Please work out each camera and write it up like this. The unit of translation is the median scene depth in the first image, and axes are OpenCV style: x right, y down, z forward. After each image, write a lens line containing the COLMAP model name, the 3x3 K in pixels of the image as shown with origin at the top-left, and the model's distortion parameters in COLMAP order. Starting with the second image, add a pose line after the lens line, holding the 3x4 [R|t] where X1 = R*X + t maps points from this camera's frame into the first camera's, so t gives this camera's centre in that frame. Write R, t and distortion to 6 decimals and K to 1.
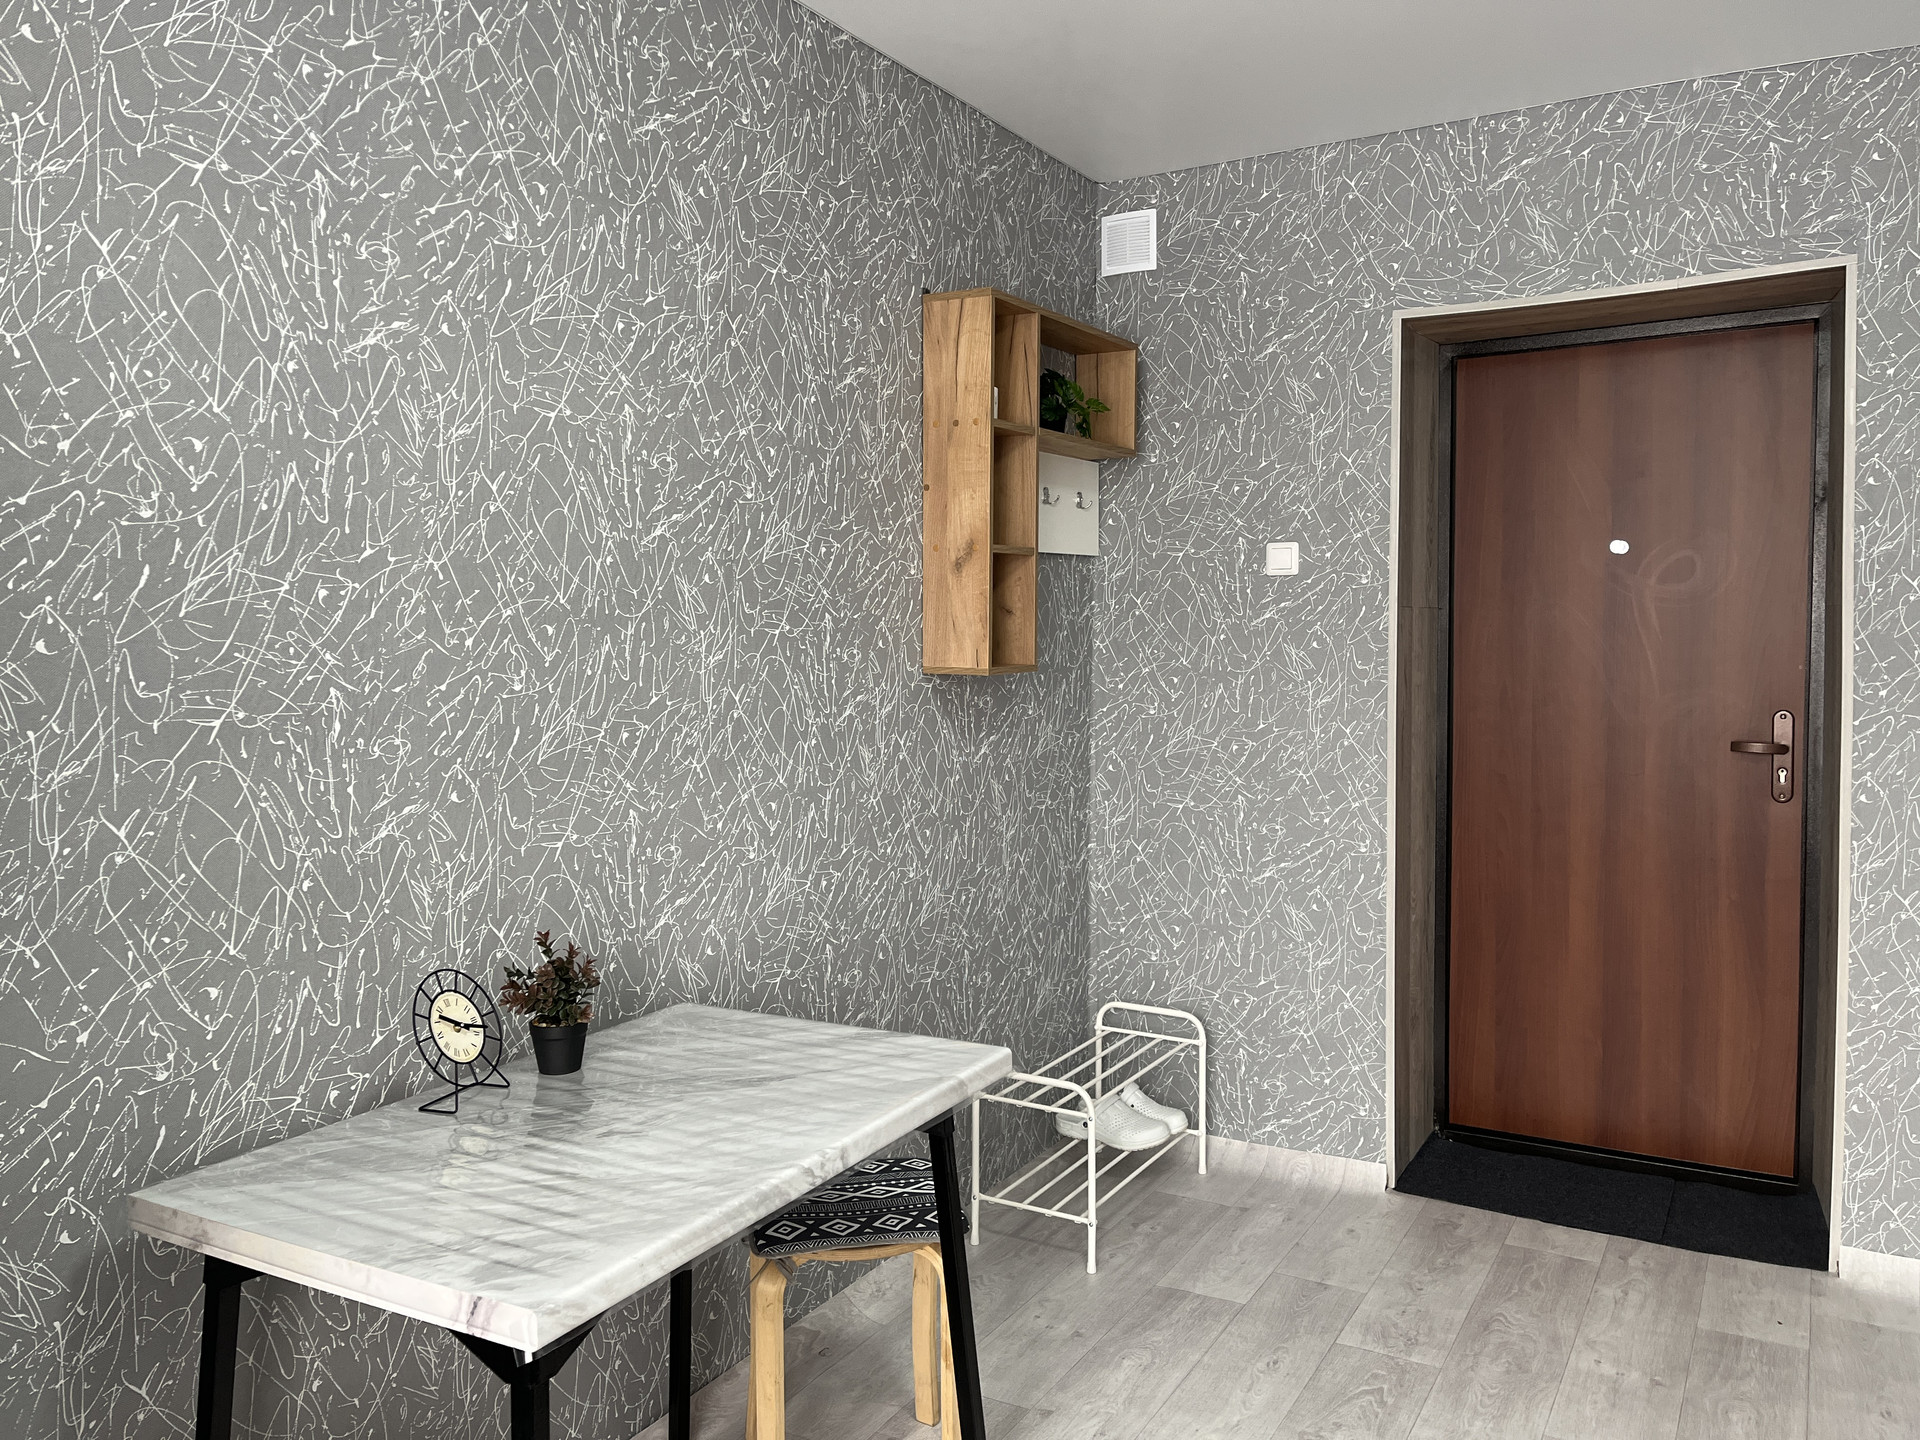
lens RADIAL K [[1454.9, 0, 969.4], [0, 1454.9, 716.9], [0, 0, 1]] dist [0.072402, -0.095218]
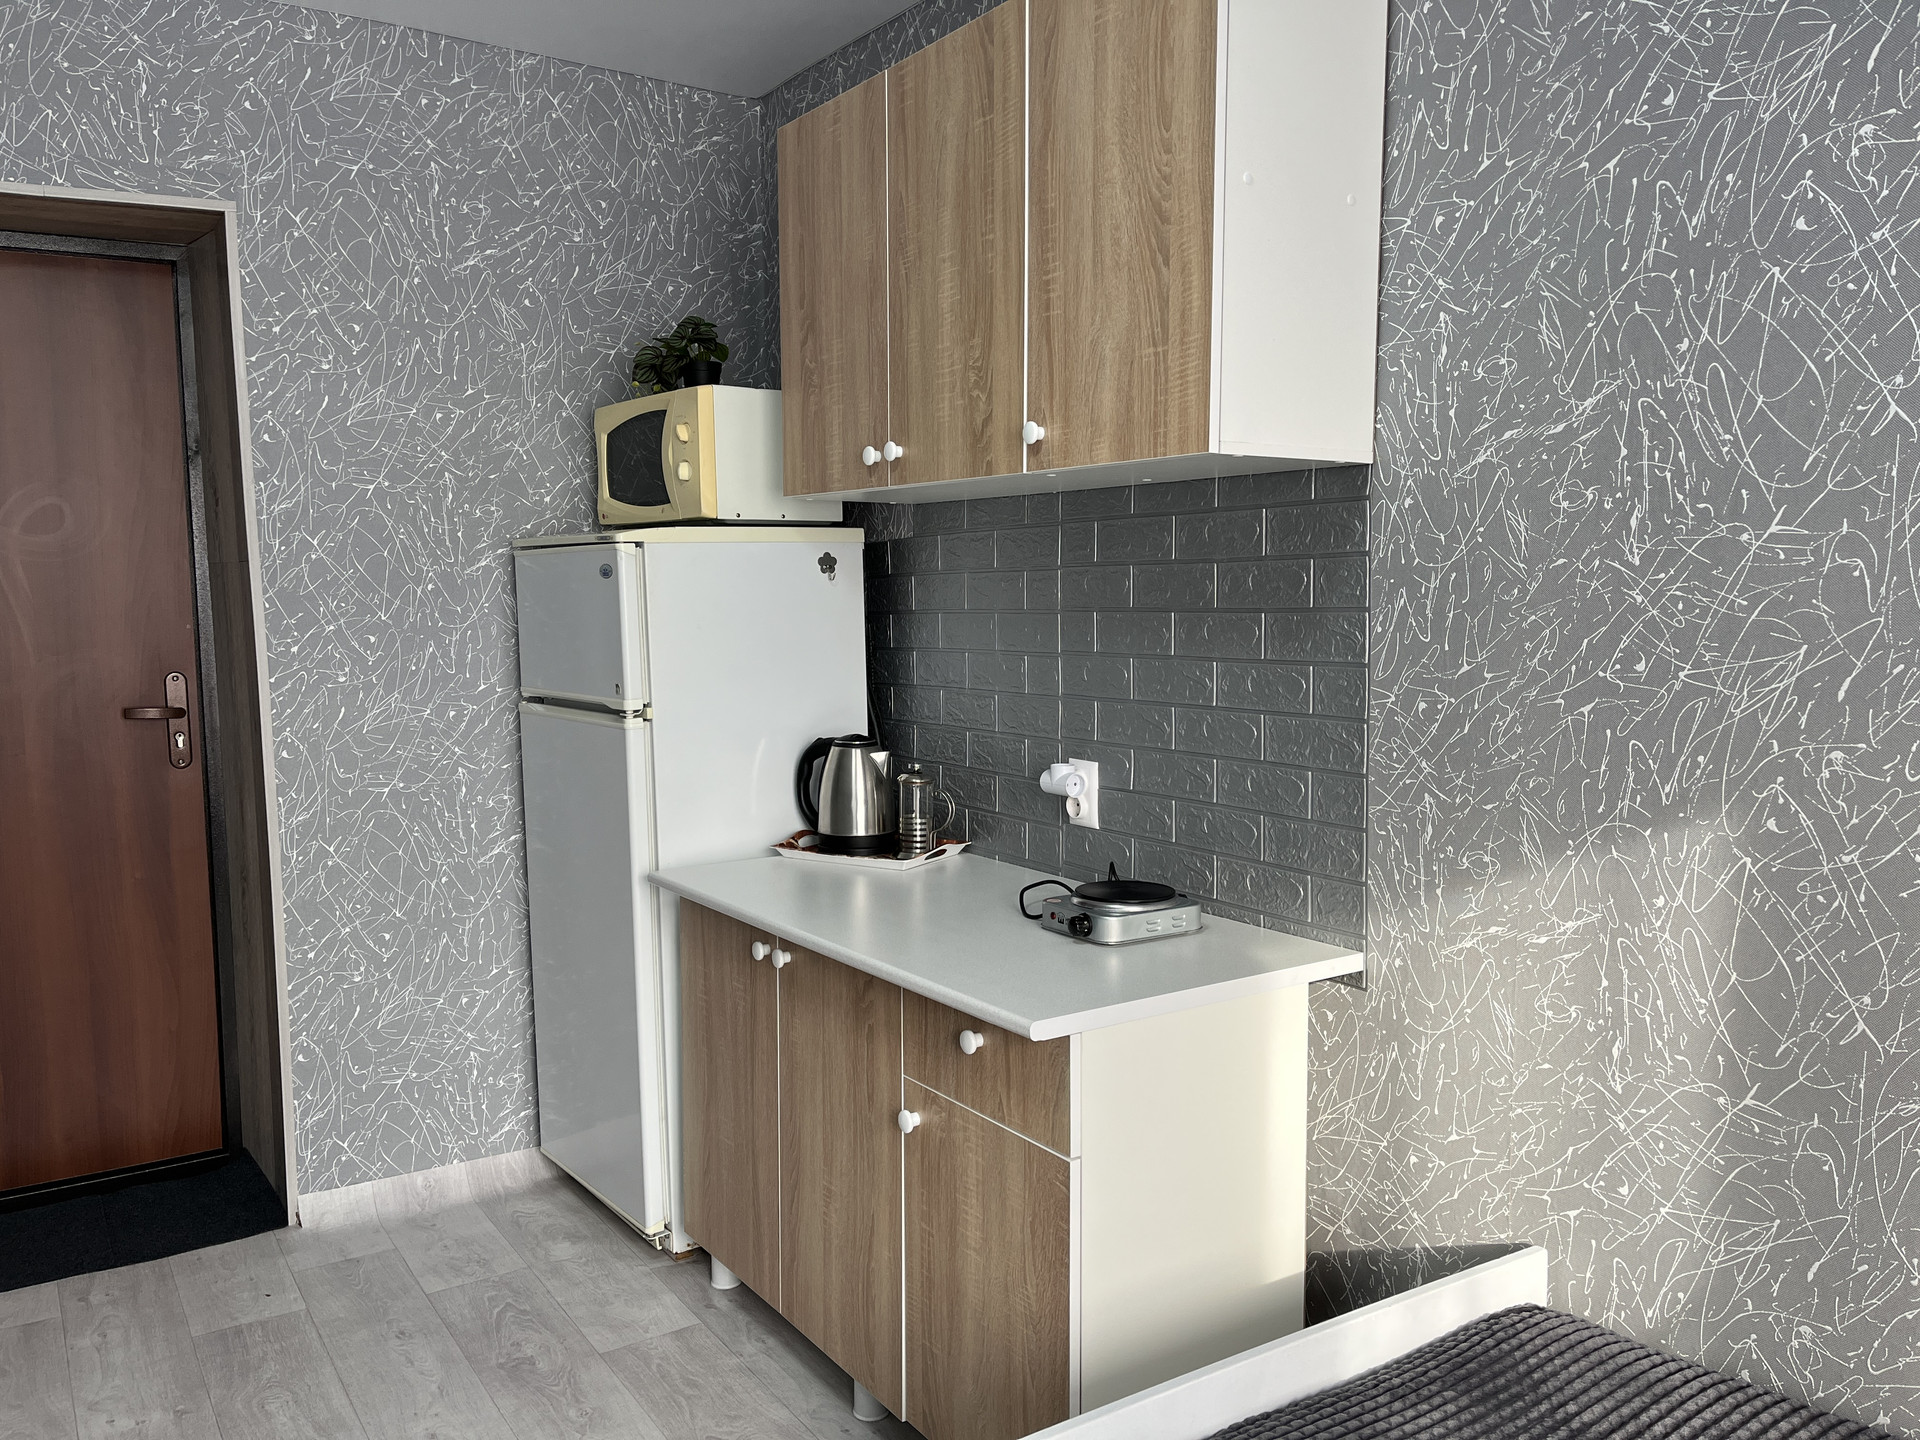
lens RADIAL K [[1454.9, 0, 968.2], [0, 1454.9, 726.0], [0, 0, 1]] dist [0.072402, -0.095218]
pose [[0.443658, -0.083207, 0.892325, -0.085262], [0.055209, 0.996327, 0.065455, -0.004262], [-0.894494, 0.020224, 0.446622, 0.132976]]
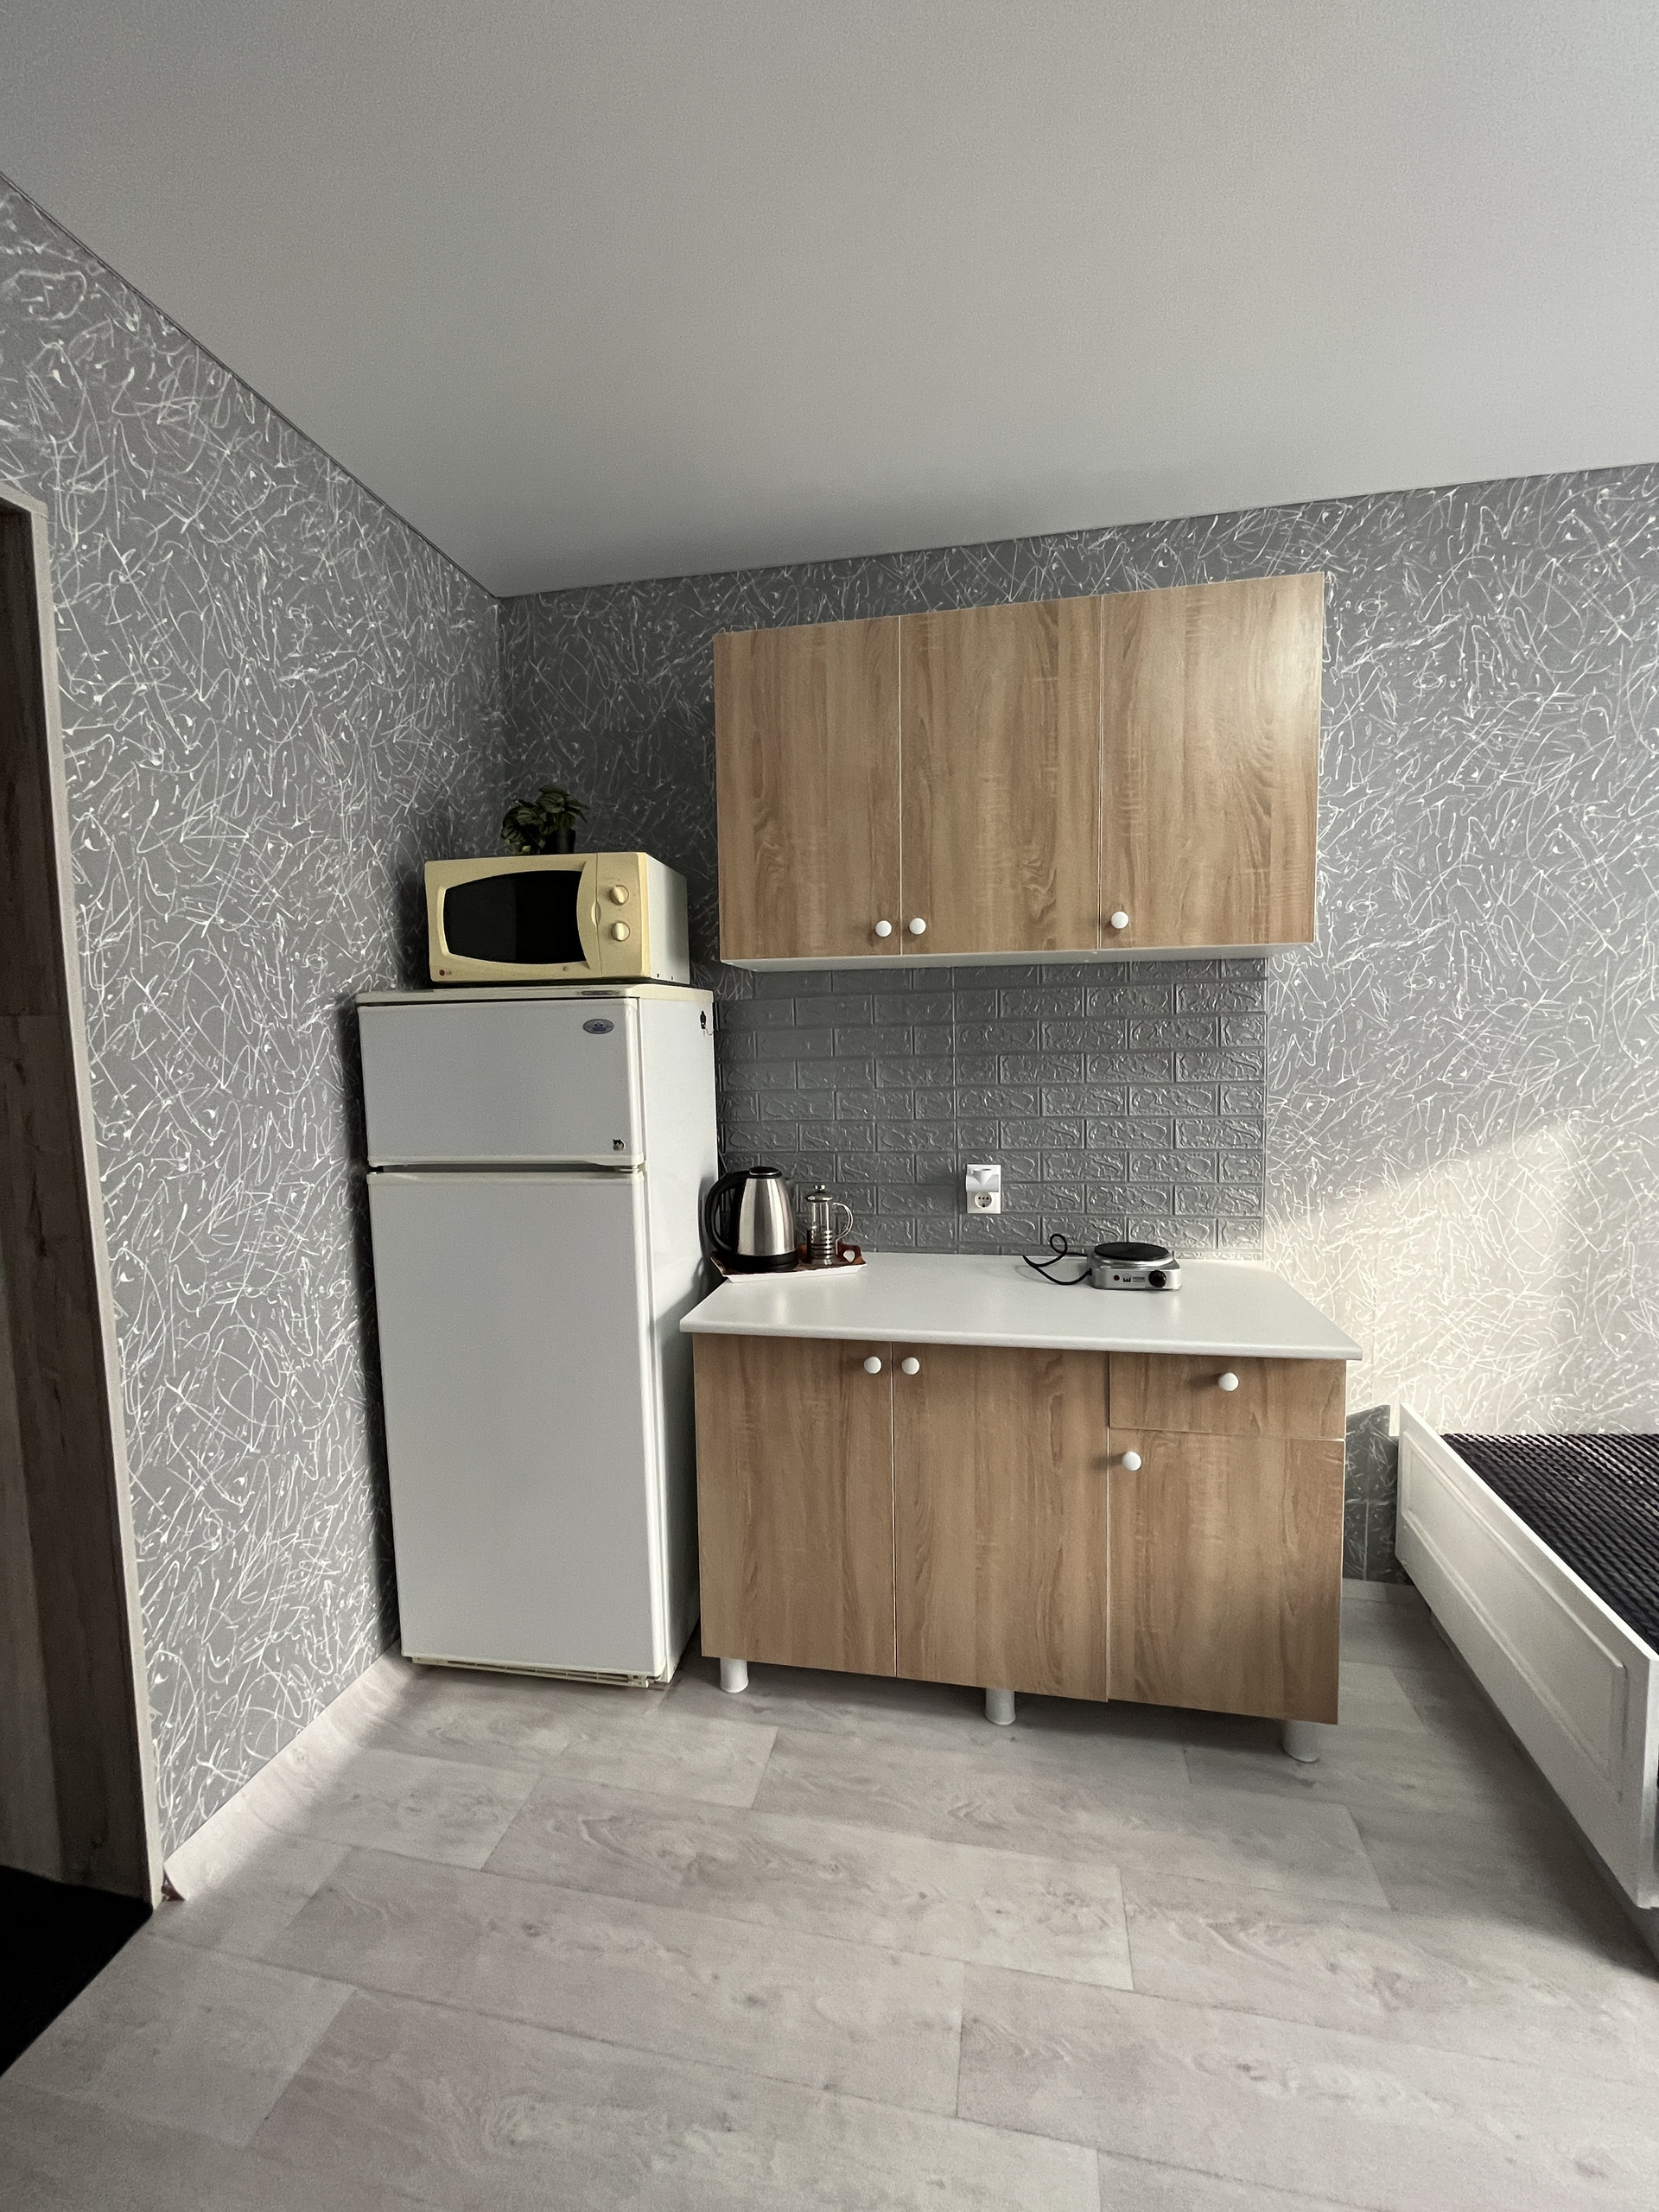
lens RADIAL K [[893.2, 0, 832.6], [0, 893.2, 1104.8], [0, 0, 1]] dist [-0.003411, -0.000260]
pose [[-0.313841, -0.060500, 0.947546, 0.077162], [0.073915, 0.993382, 0.087908, -0.044797], [-0.946594, 0.097627, -0.307292, 0.805100]]
